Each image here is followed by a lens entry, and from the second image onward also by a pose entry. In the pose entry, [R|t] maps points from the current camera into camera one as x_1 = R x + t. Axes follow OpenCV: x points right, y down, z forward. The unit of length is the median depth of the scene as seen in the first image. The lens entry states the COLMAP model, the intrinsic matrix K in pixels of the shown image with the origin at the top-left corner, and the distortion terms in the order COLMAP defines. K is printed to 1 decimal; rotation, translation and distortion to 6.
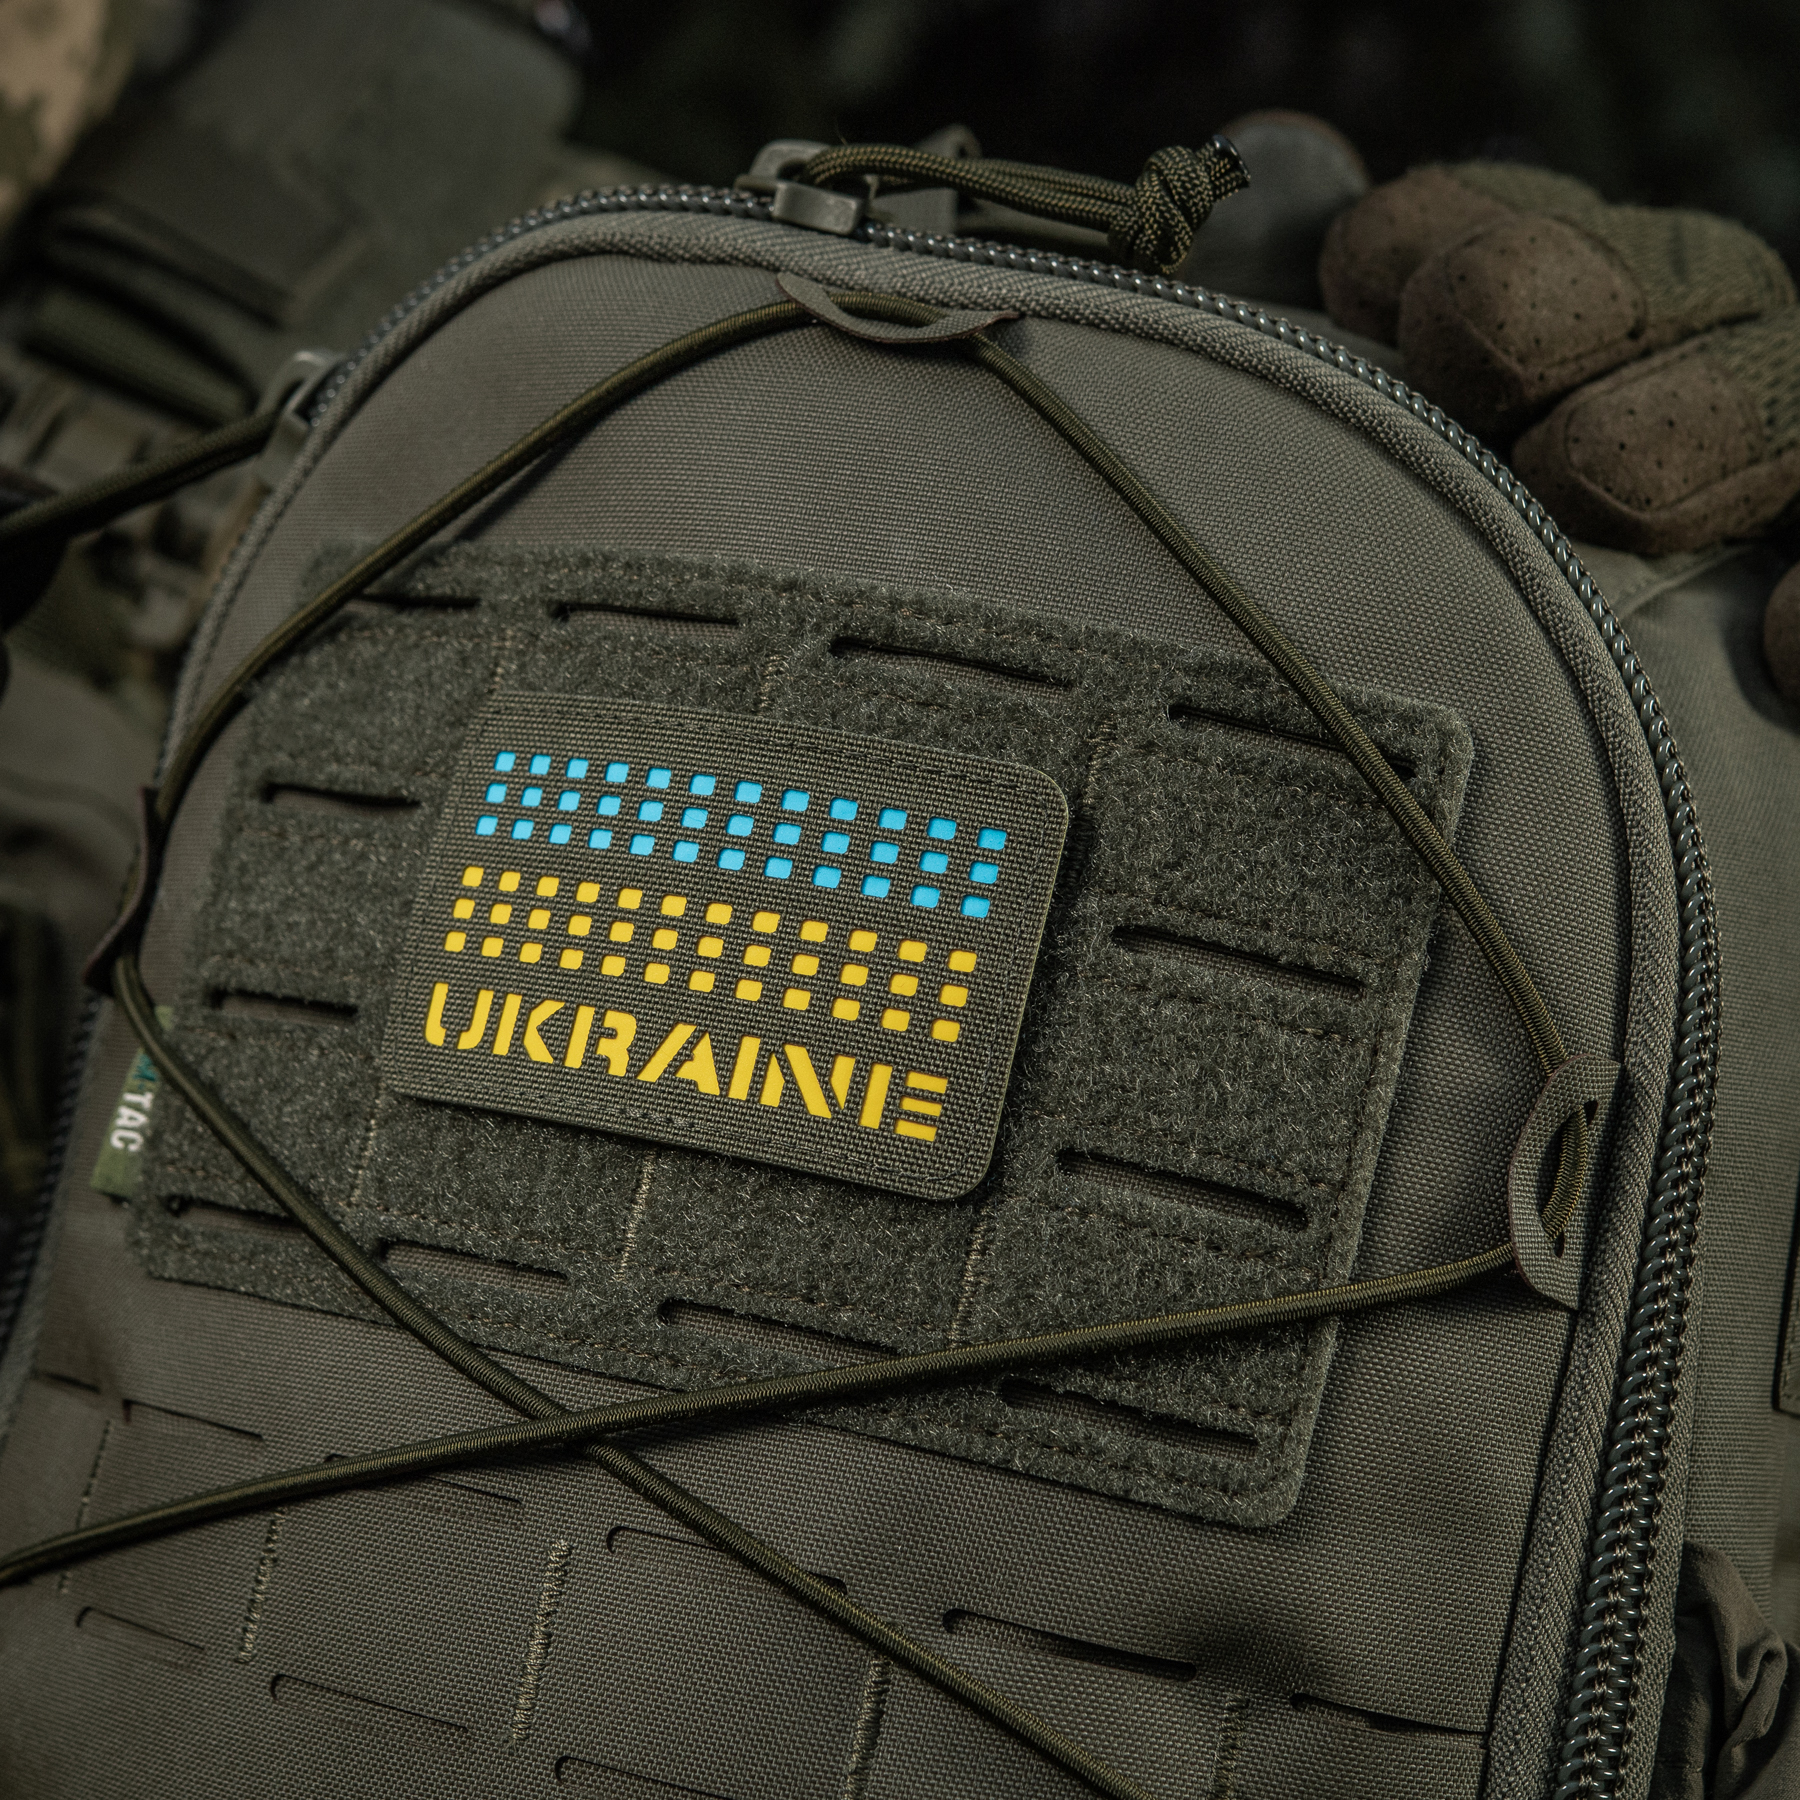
lens RADIAL K [[5061.1, 0, 901.1], [0, 5061.1, 756.8], [0, 0, 1]] dist [-0.034279, -0.434475]
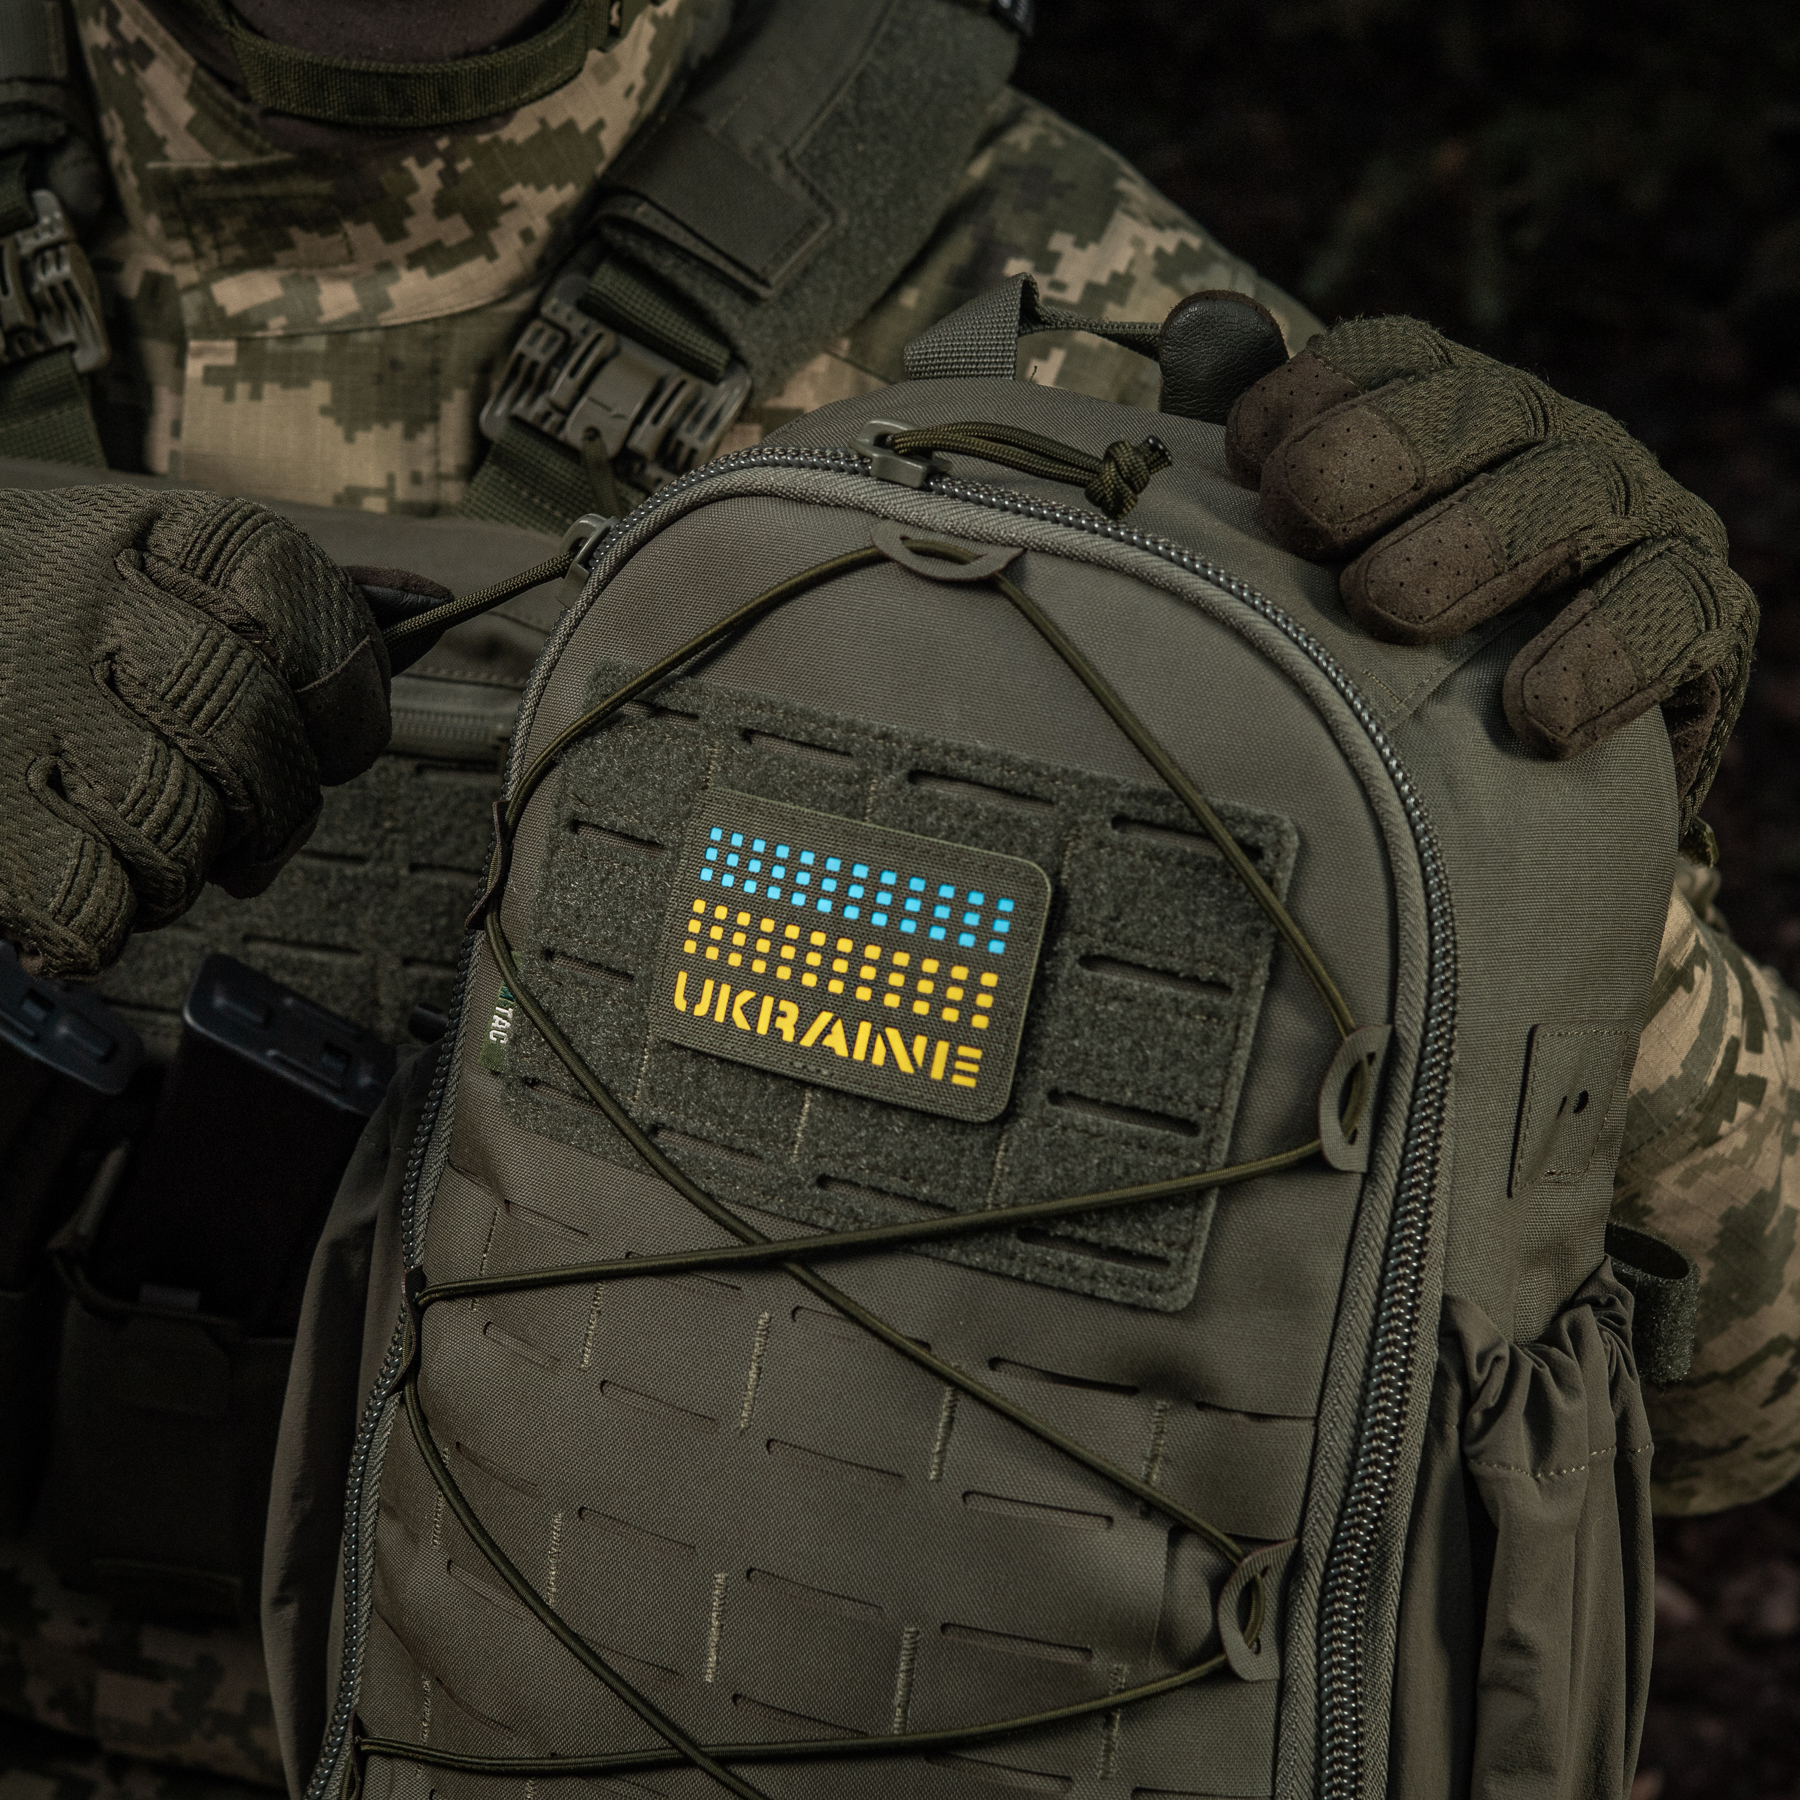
lens RADIAL K [[5061.1, 0, 901.1], [0, 5061.1, 756.8], [0, 0, 1]] dist [-0.034279, -0.434475]
pose [[0.996650, -0.022821, -0.078541, 0.114707], [0.037686, 0.980407, 0.193344, -0.351284], [0.072590, -0.195656, 0.977982, -0.611610]]
